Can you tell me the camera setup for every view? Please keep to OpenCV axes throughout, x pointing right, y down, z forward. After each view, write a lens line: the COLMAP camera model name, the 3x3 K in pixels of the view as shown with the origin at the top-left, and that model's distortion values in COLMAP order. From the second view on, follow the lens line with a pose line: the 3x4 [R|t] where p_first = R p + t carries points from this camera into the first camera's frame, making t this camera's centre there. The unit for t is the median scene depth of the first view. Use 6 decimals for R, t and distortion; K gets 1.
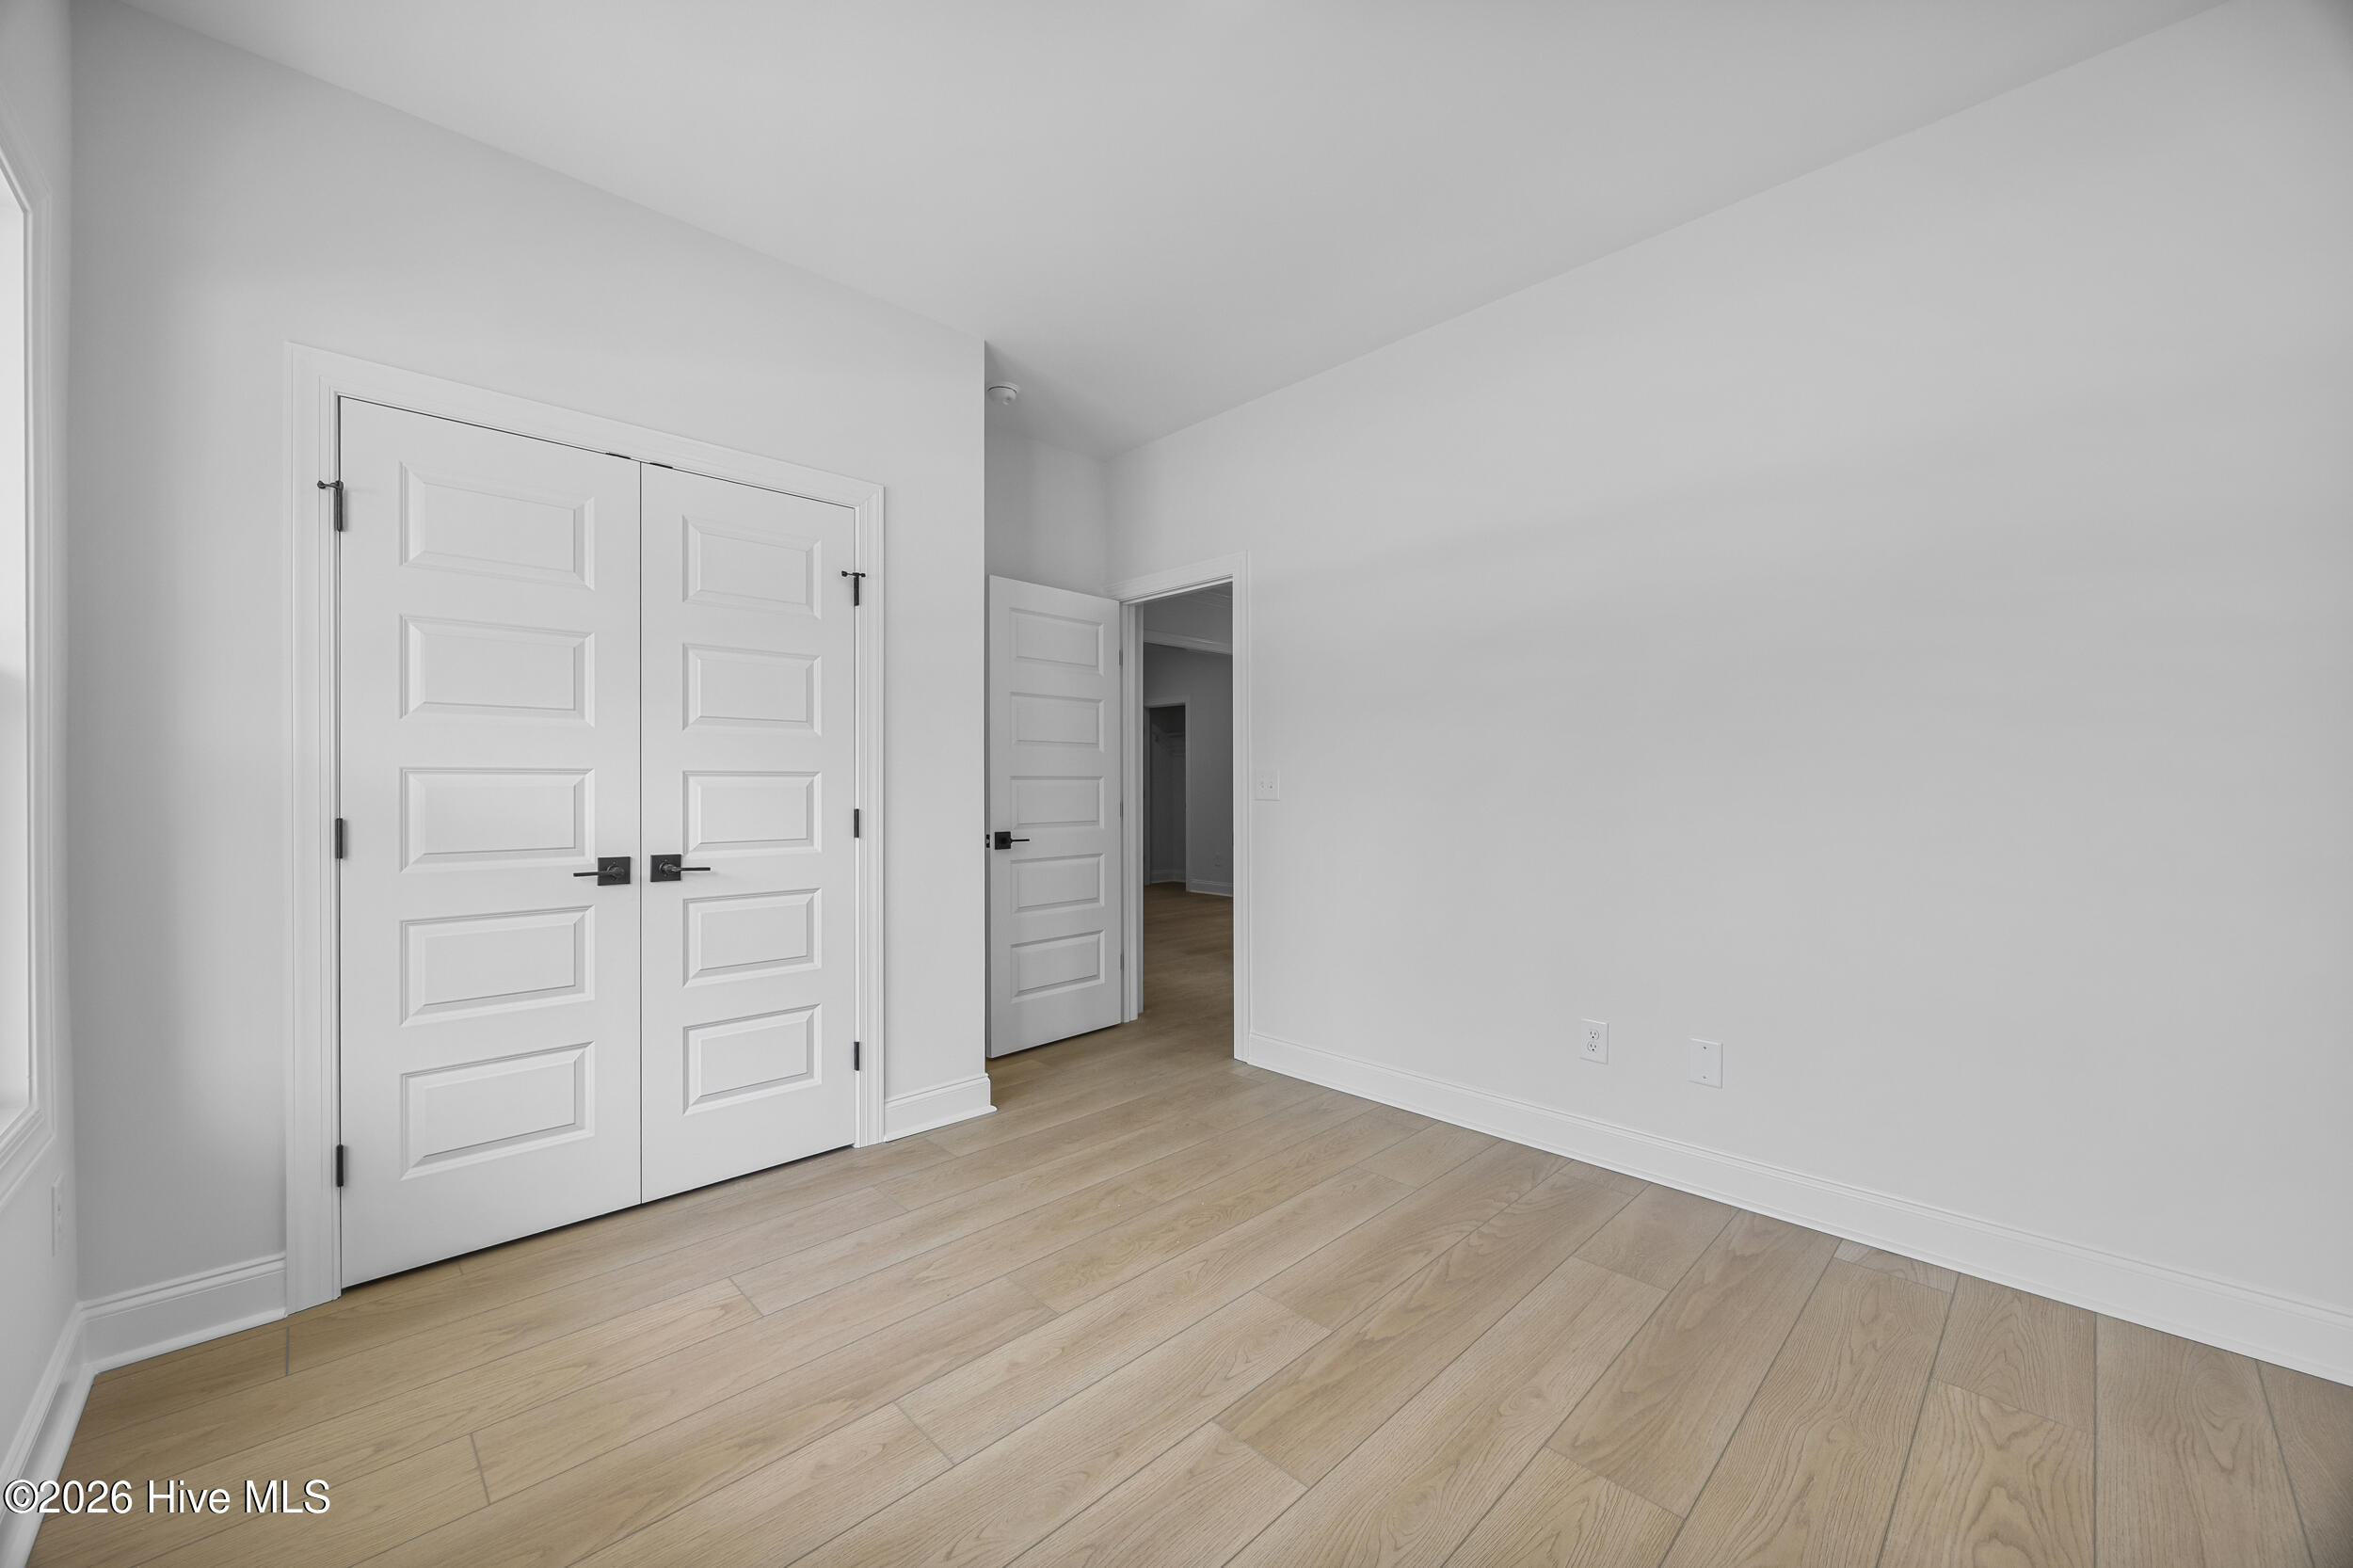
lens RADIAL K [[901.0, 0, 1176.5], [0, 901.0, 784.0], [0, 0, 1]] dist [-0.000704, -0.000108]
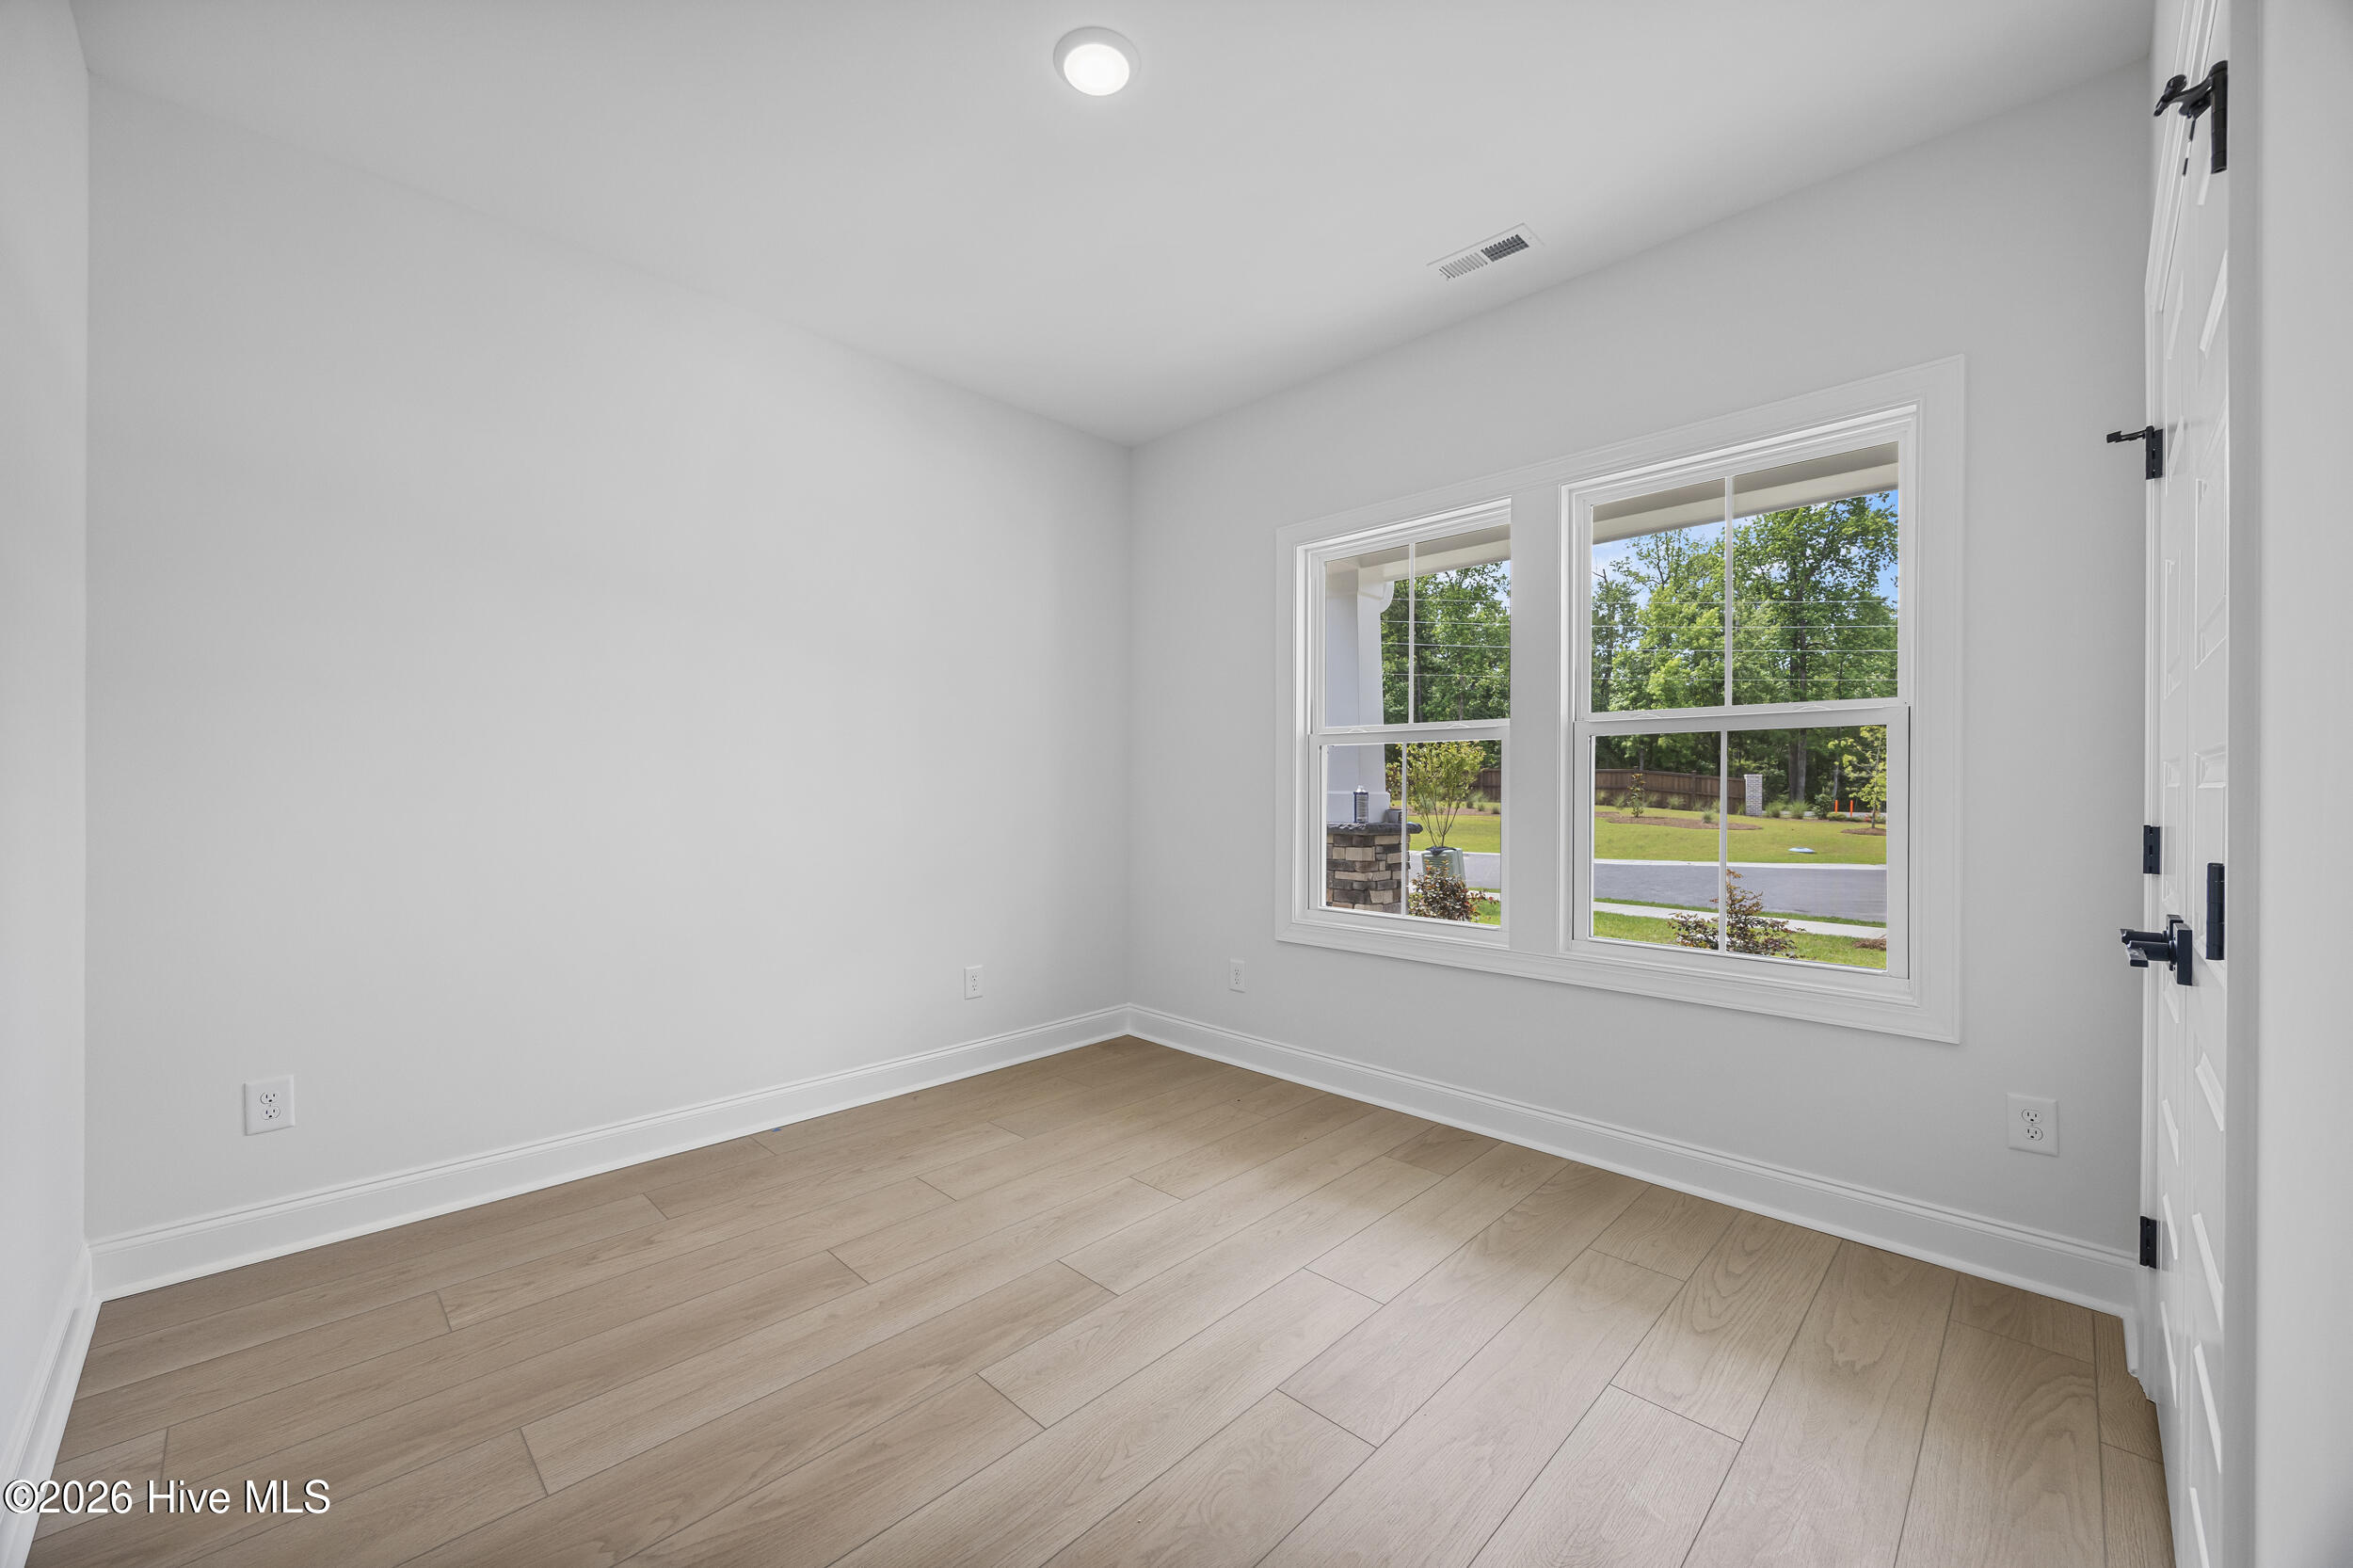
lens RADIAL K [[901.0, 0, 1176.5], [0, 901.0, 784.0], [0, 0, 1]] dist [-0.000704, -0.000108]
pose [[-0.999846, 0.001223, -0.017507, -0.017903], [0.001243, 0.999999, -0.001148, -0.001070], [0.017506, -0.001169, -0.999846, 2.024154]]
